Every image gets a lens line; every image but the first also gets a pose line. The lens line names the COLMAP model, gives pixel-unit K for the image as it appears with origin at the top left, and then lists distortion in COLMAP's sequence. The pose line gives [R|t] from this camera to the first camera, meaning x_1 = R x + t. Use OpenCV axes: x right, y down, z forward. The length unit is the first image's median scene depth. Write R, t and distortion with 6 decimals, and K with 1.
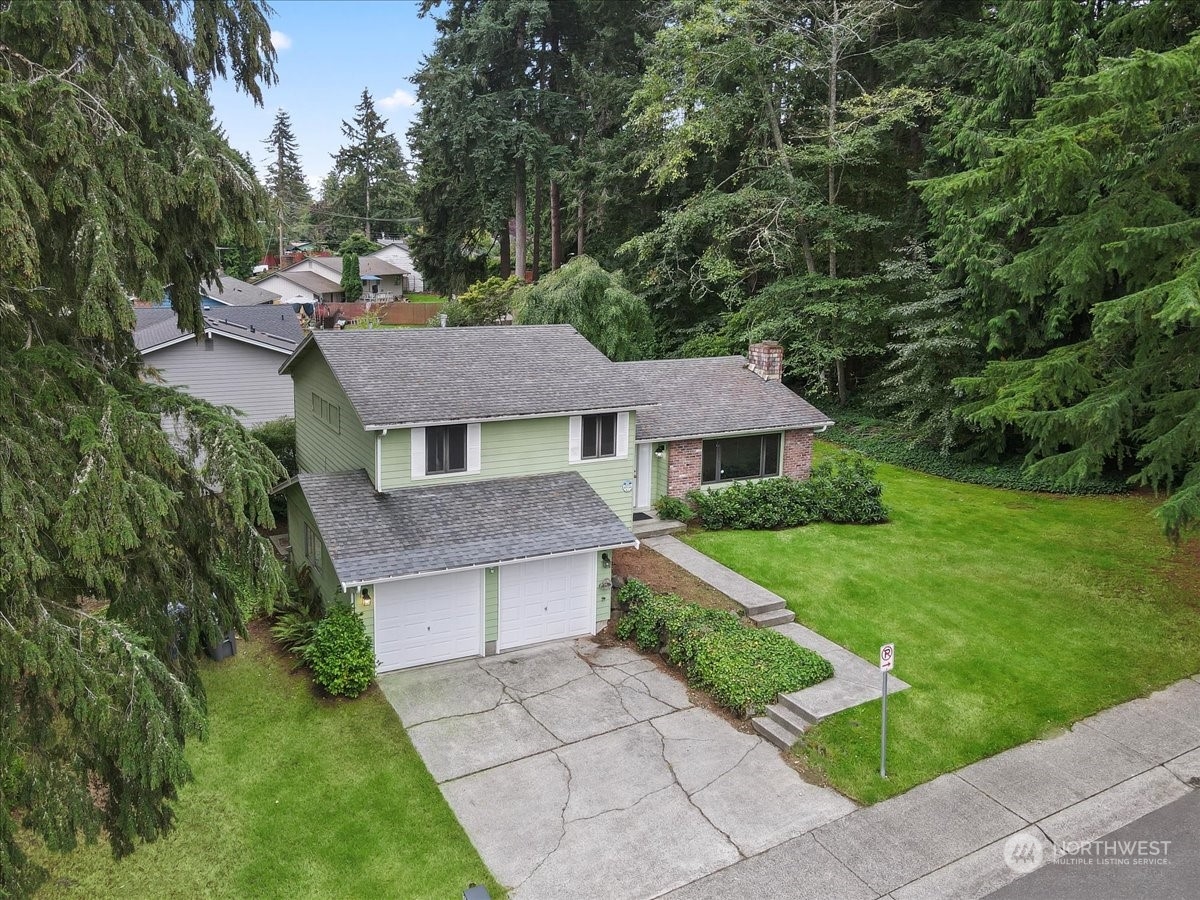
lens RADIAL K [[864.4, 0, 594.6], [0, 864.4, 444.9], [0, 0, 1]] dist [0.003521, 0.011804]
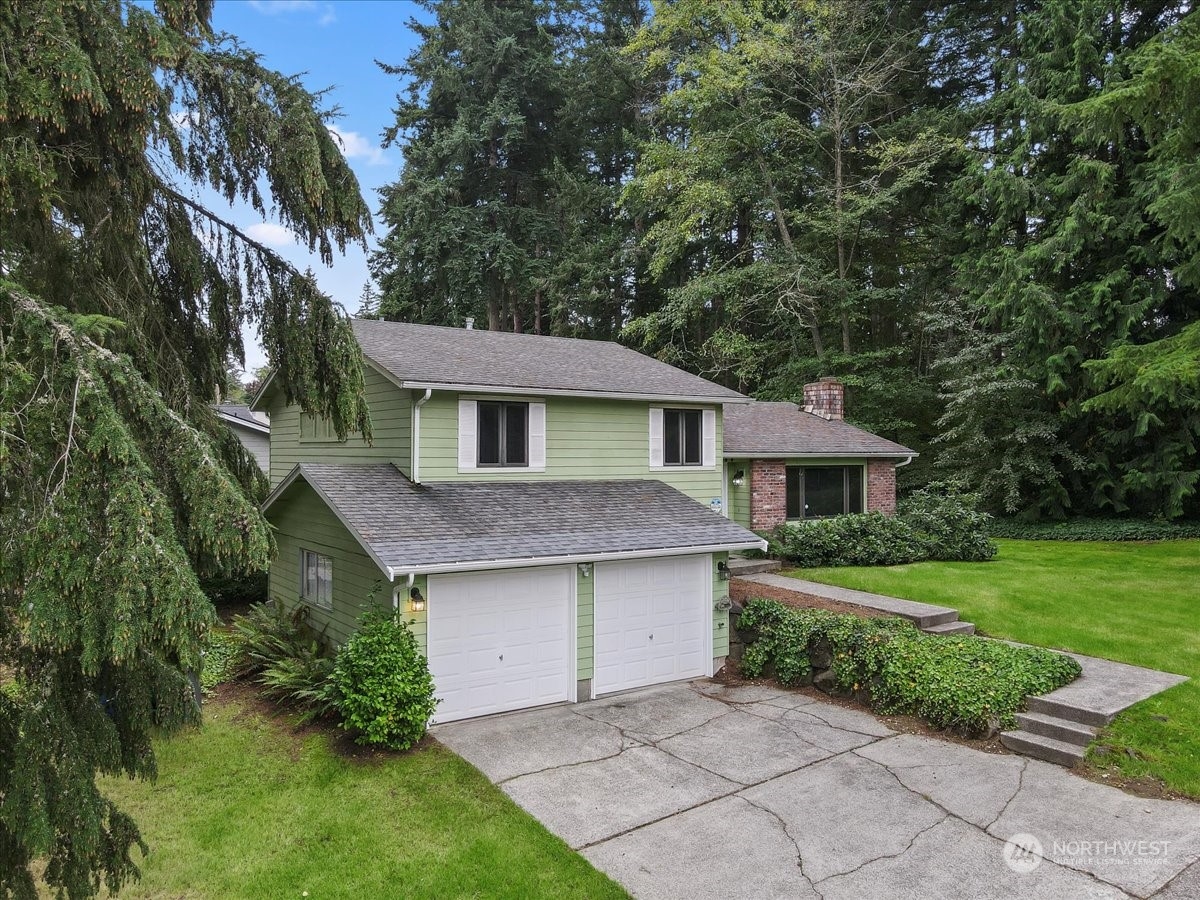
lens RADIAL K [[864.4, 0, 653.6], [0, 864.4, 463.7], [0, 0, 1]] dist [0.003521, 0.011804]
pose [[0.990875, -0.030296, 0.131334, -0.151998], [0.053133, 0.983303, -0.174044, 0.180783], [-0.123868, 0.179435, 0.975941, 0.275232]]
